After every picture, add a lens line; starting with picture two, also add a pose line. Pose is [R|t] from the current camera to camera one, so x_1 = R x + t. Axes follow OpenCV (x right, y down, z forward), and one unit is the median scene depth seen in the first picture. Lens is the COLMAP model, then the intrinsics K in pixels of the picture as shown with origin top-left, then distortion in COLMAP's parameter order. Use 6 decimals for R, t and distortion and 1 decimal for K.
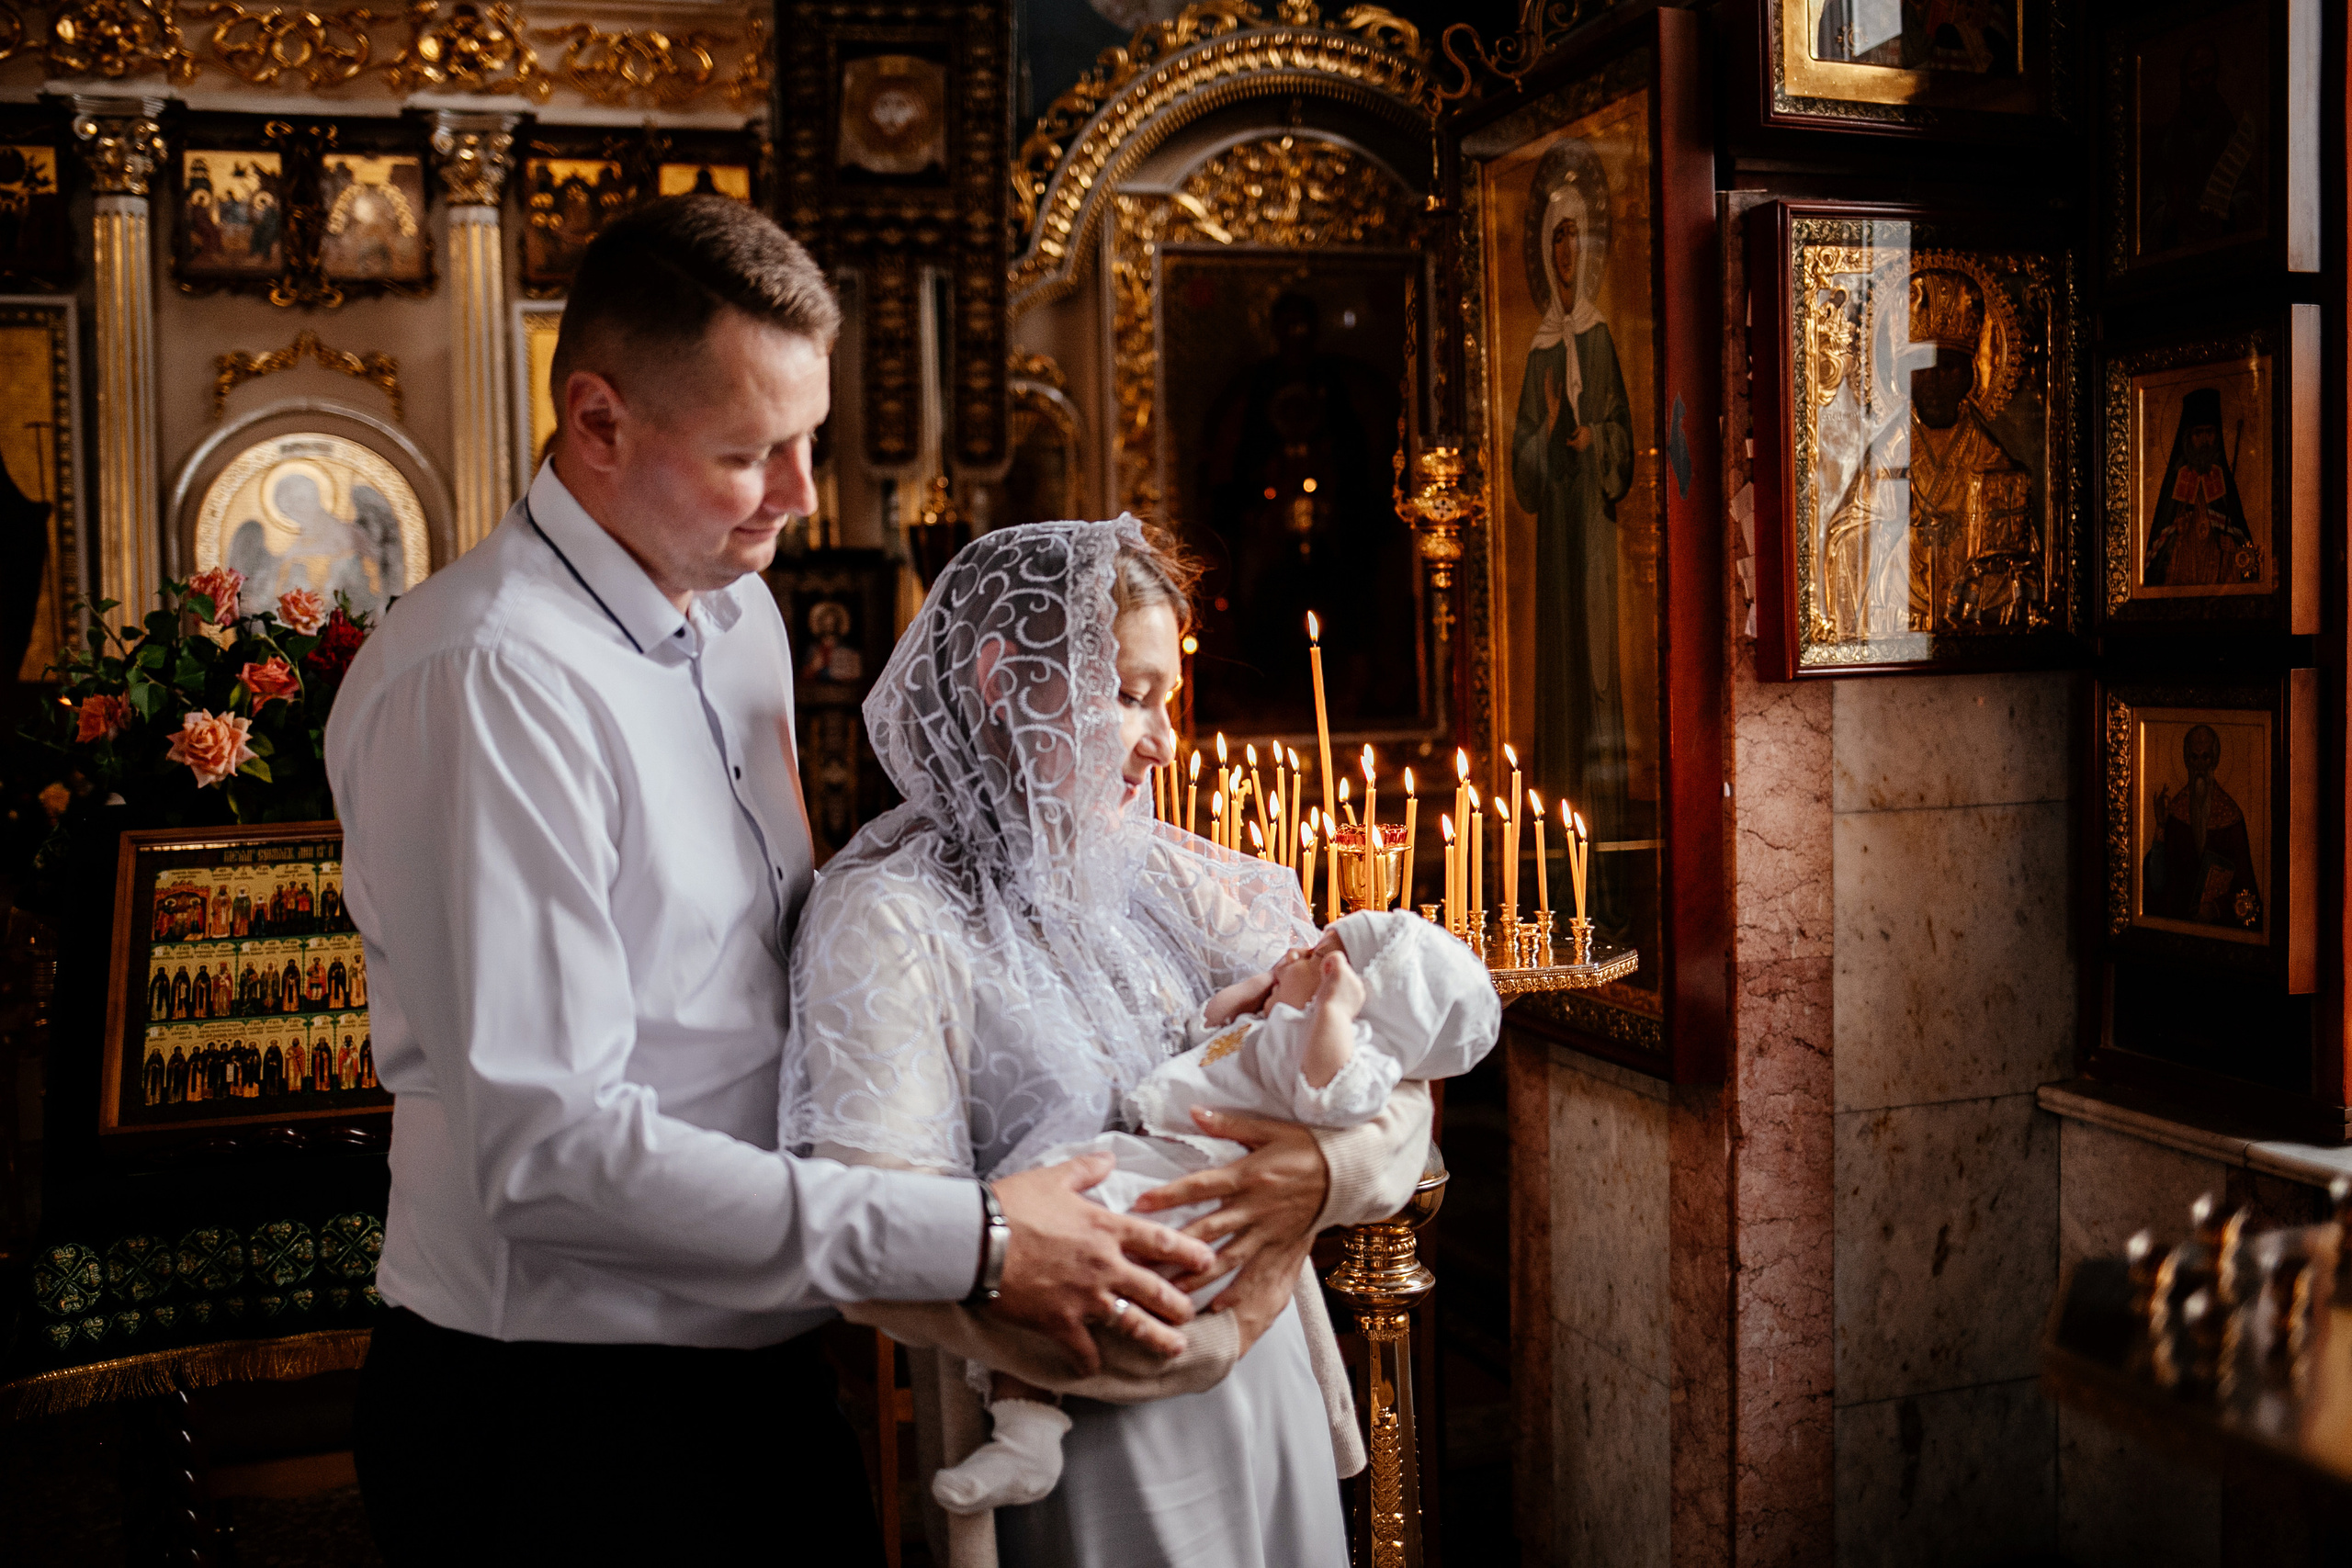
lens RADIAL K [[2281.9, 0, 1154.8], [0, 2281.9, 791.4], [0, 0, 1]] dist [-0.071497, 0.061141]
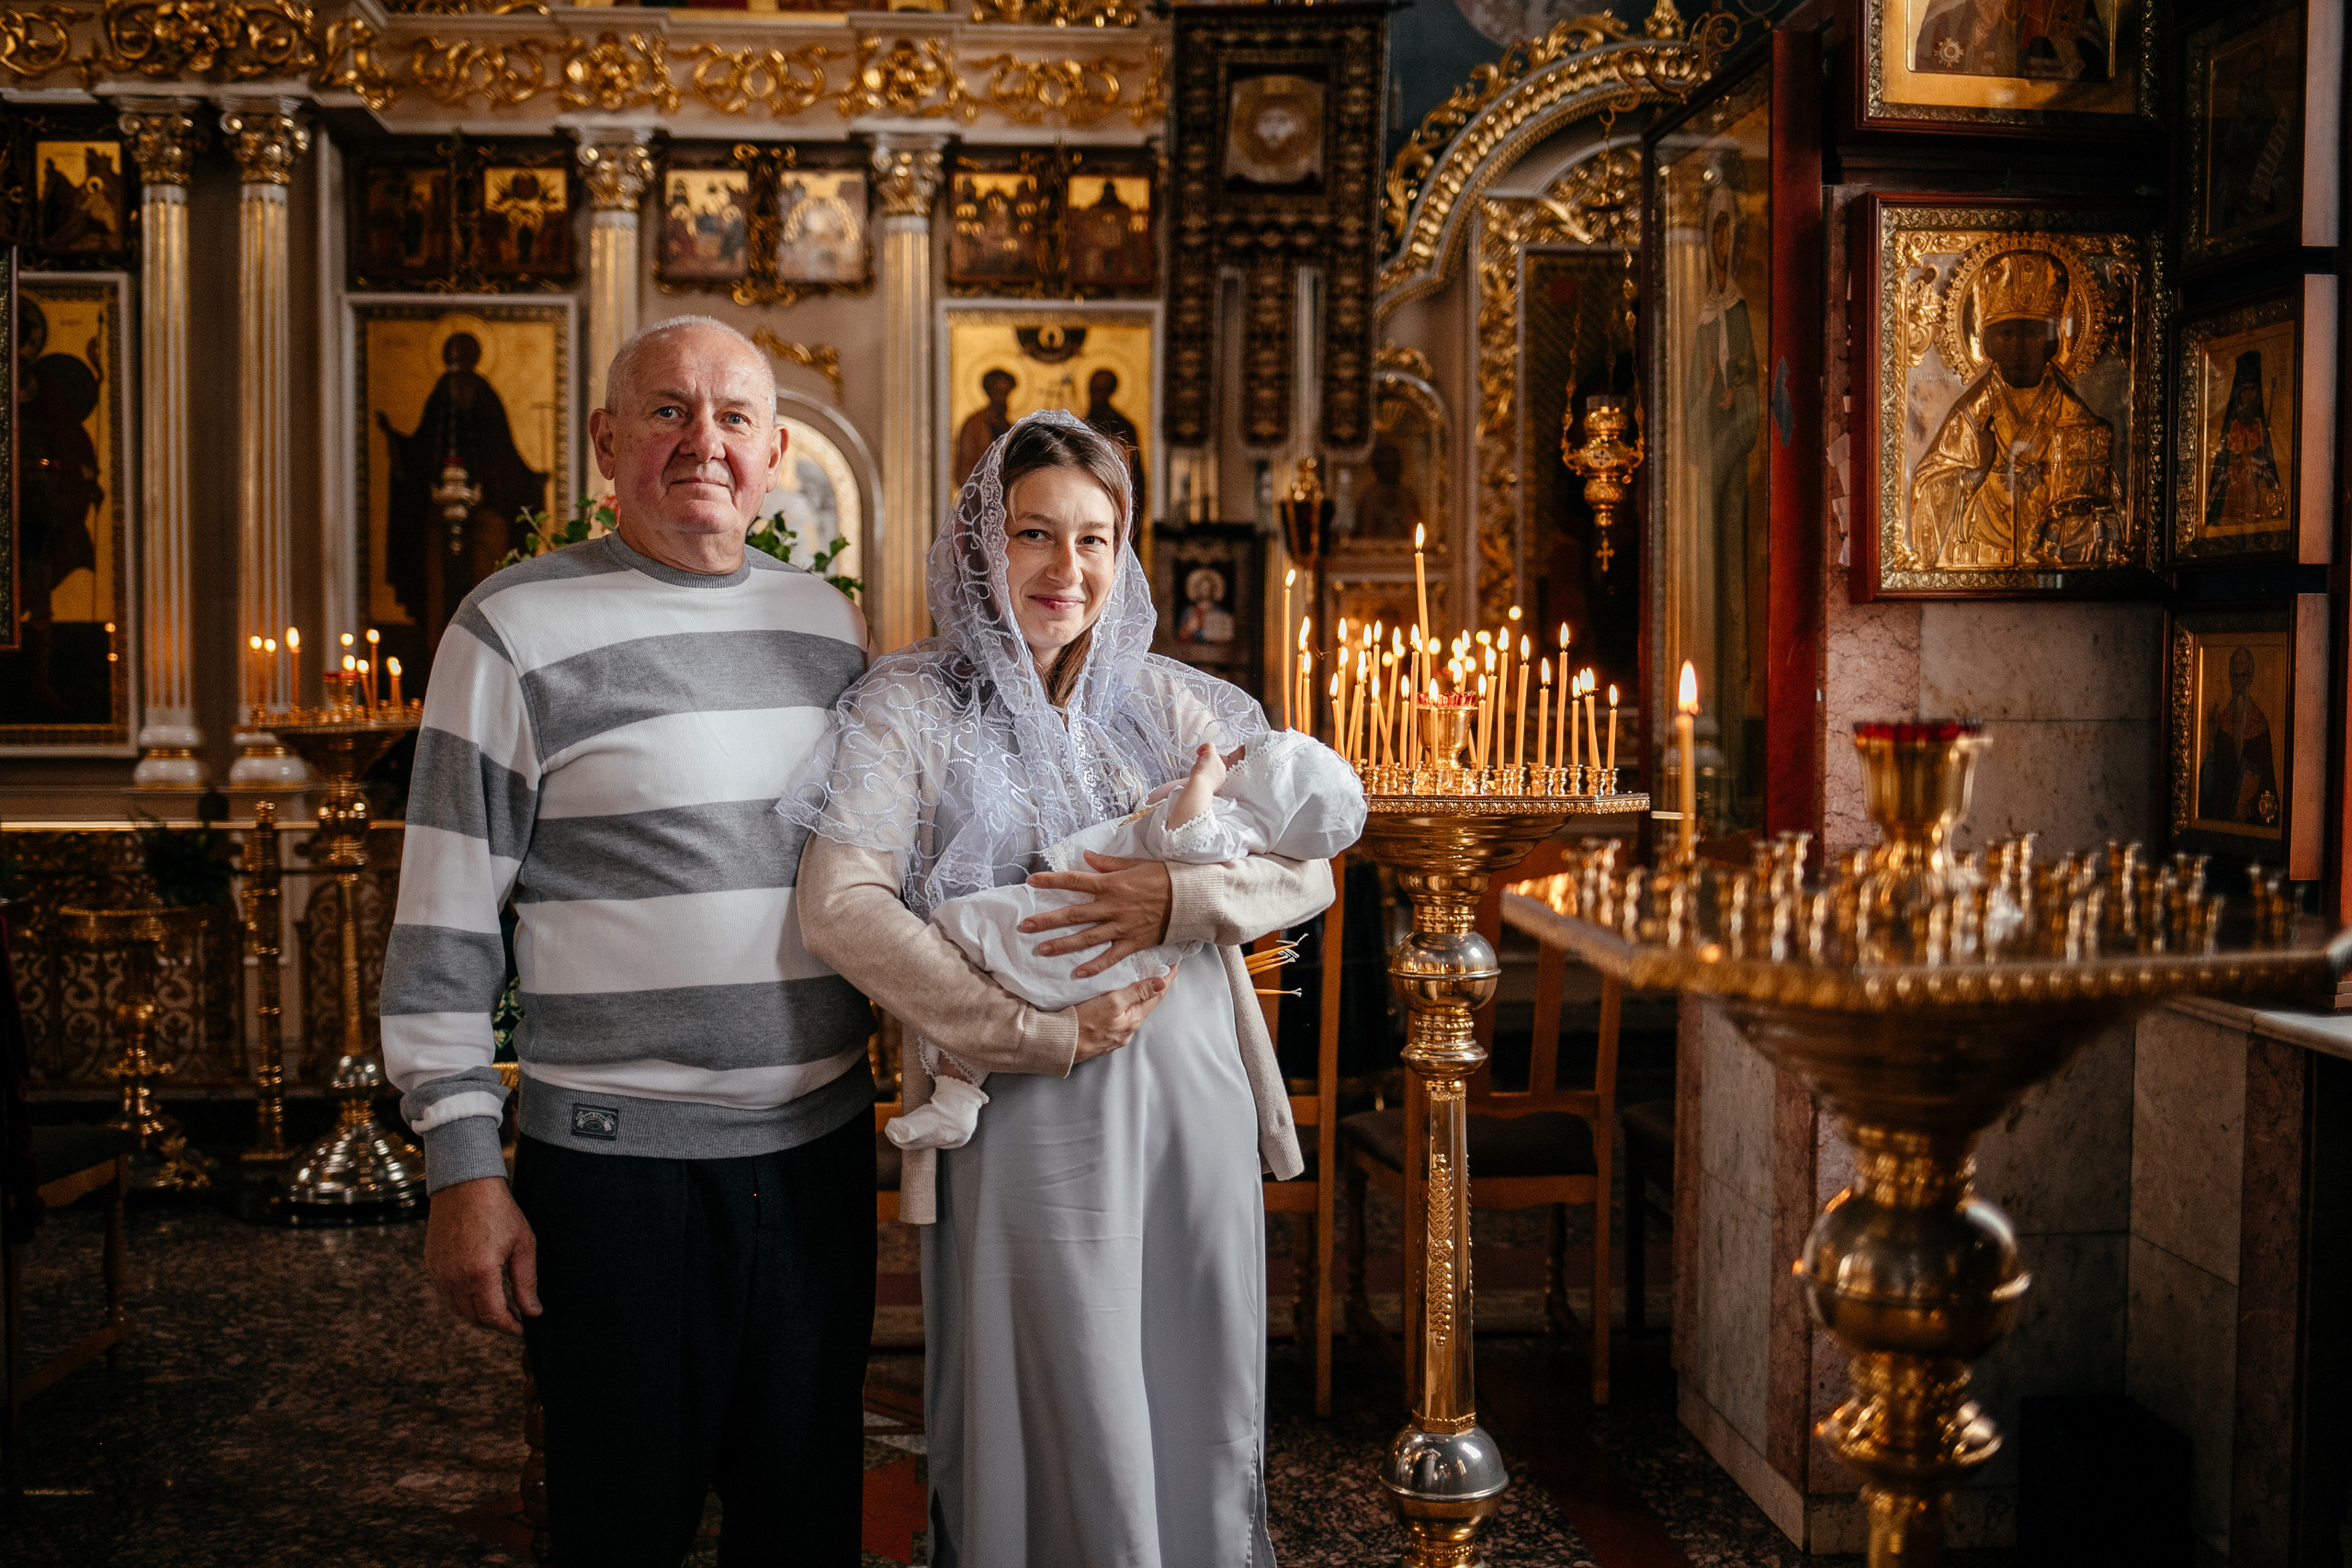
lens RADIAL K [[2281.9, 0, 1154.8], [0, 2281.9, 791.4], [0, 0, 1]] dist [-0.071497, 0.061141]
pose [[0.977492, 0.036920, -0.207717, 0.073524], [-0.037787, 0.999286, -0.000204, 0.028099], [0.207561, 0.008048, 0.978189, -0.097669]]
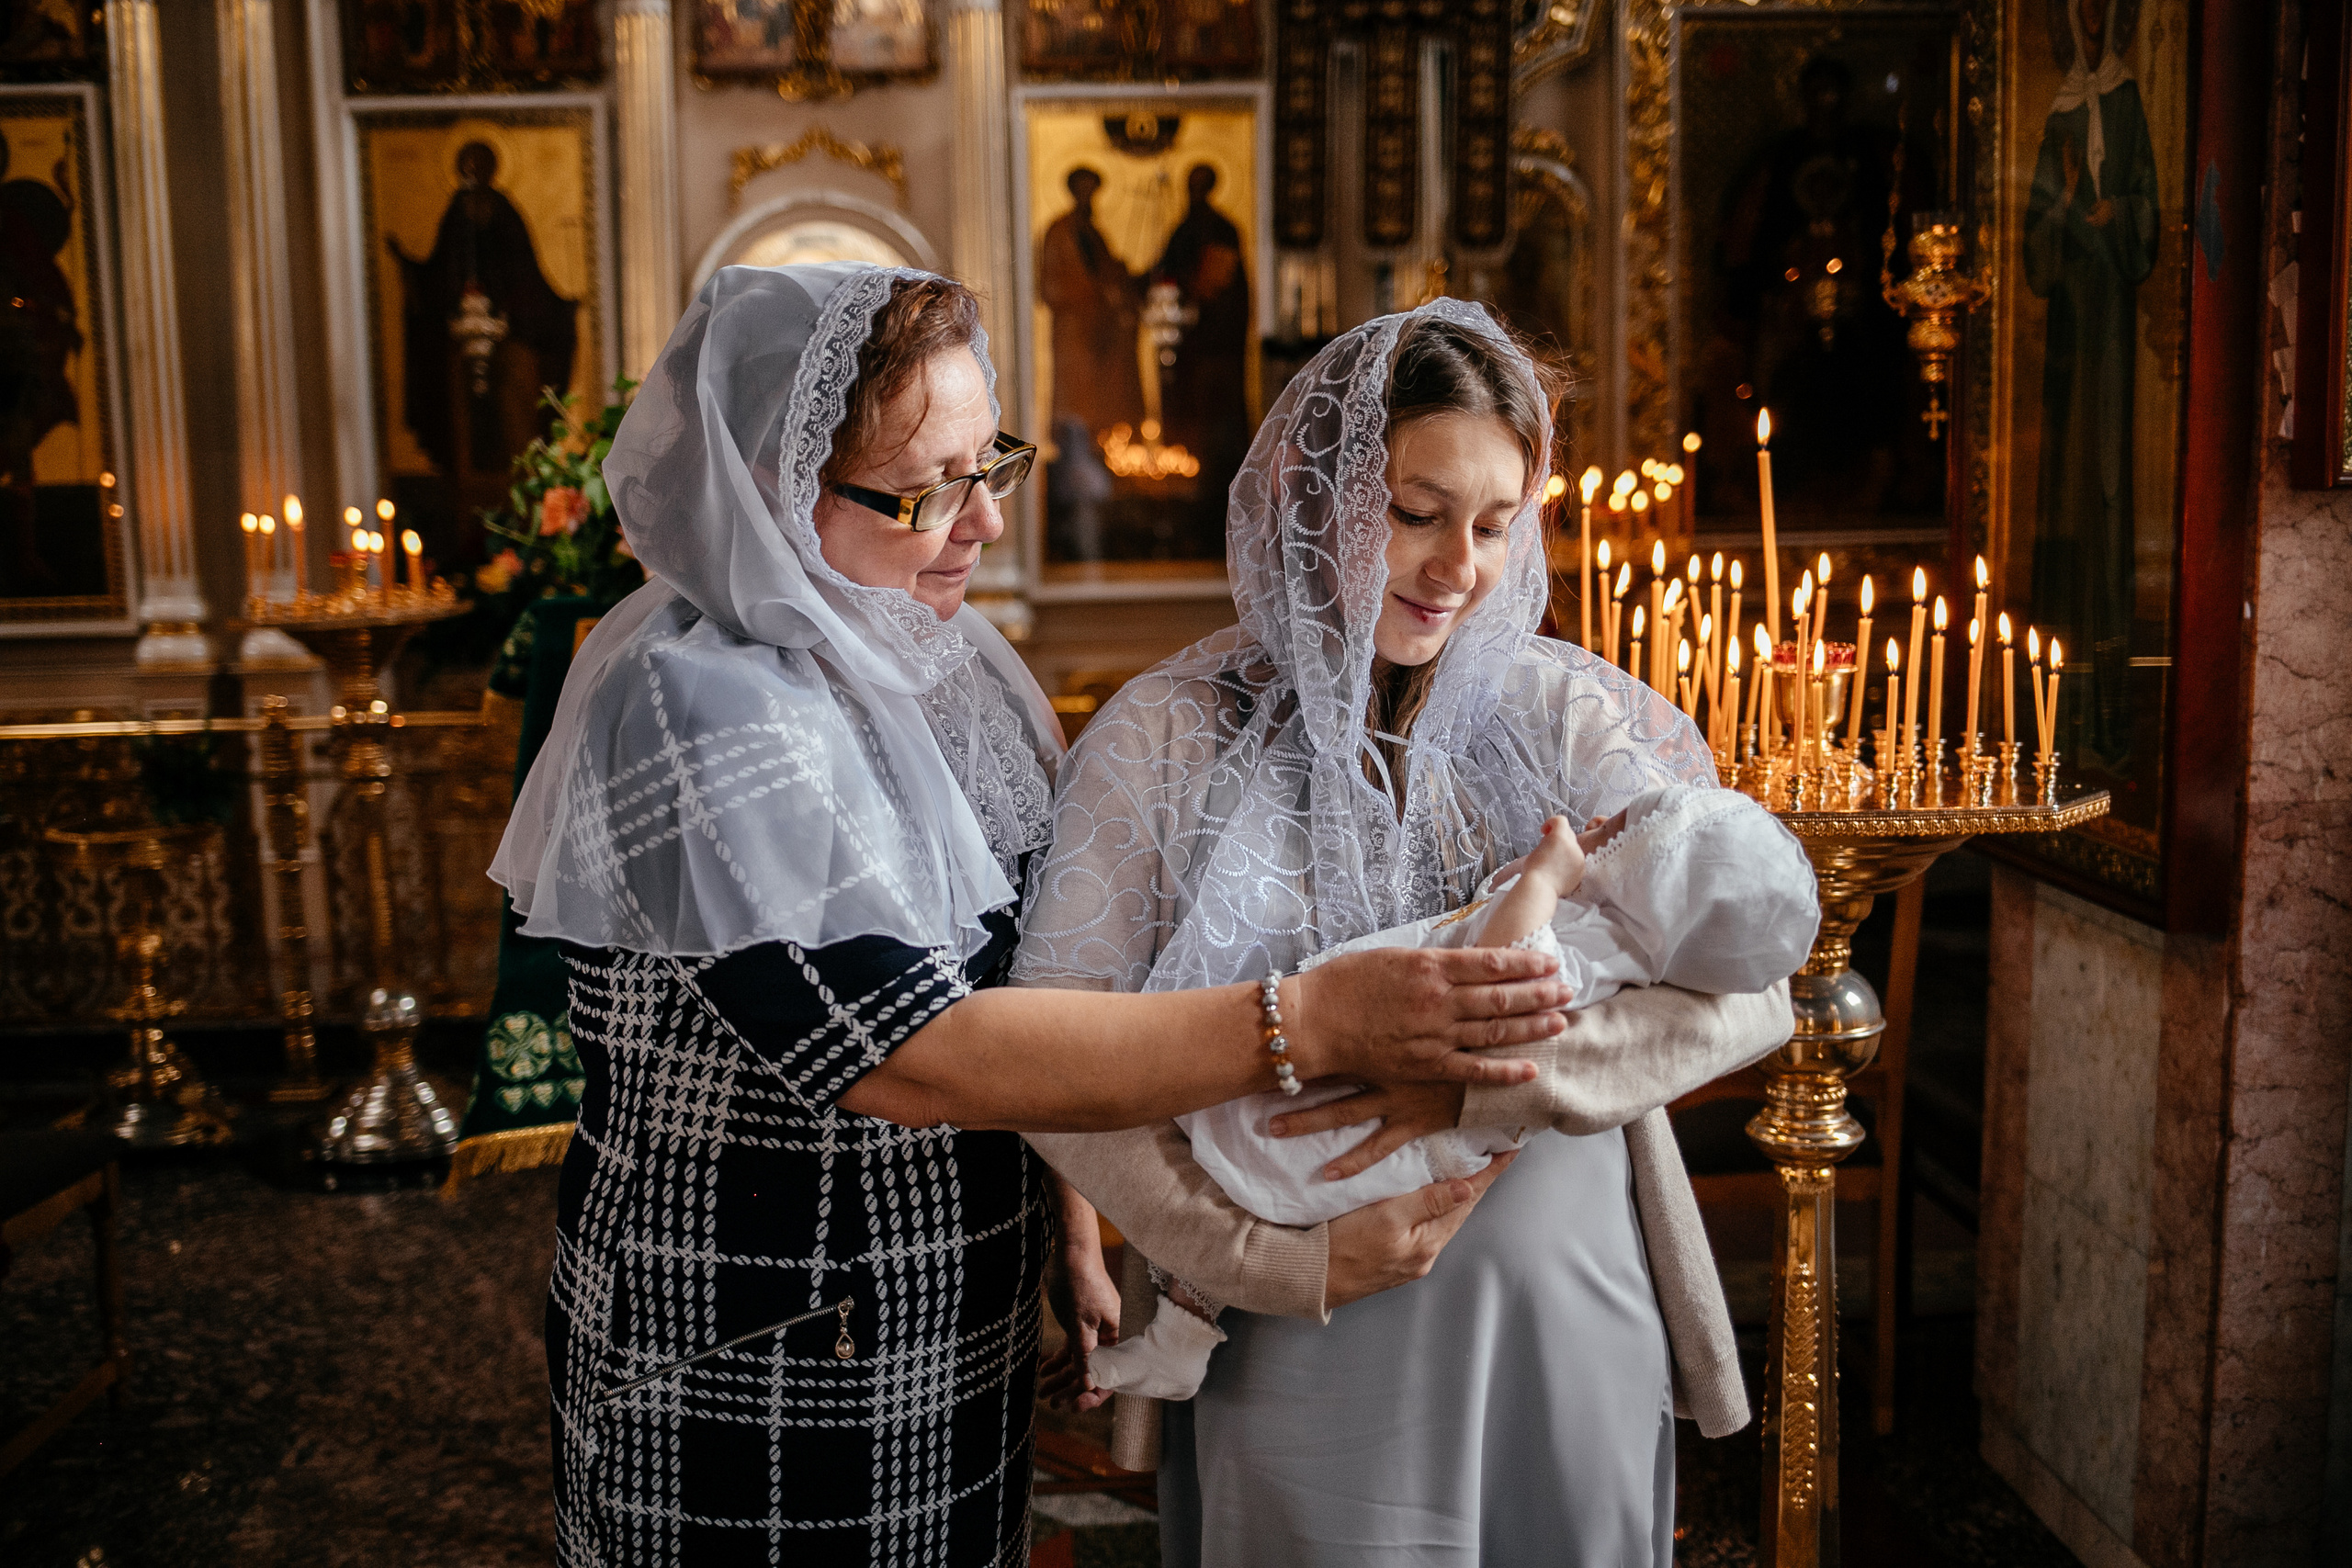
lens RADIAL K [[2281.9, 0, 1154.8], [0, 2281.9, 791.4], [0, 0, 1]] dist [-0.071497, 0.061141]
pose [[0.973478, 0.037195, -0.225737, 0.016256], [-0.016073, 0.995376, 0.094696, -0.003099], [0.228215, -0.088556, 0.969575, 0.016628]]
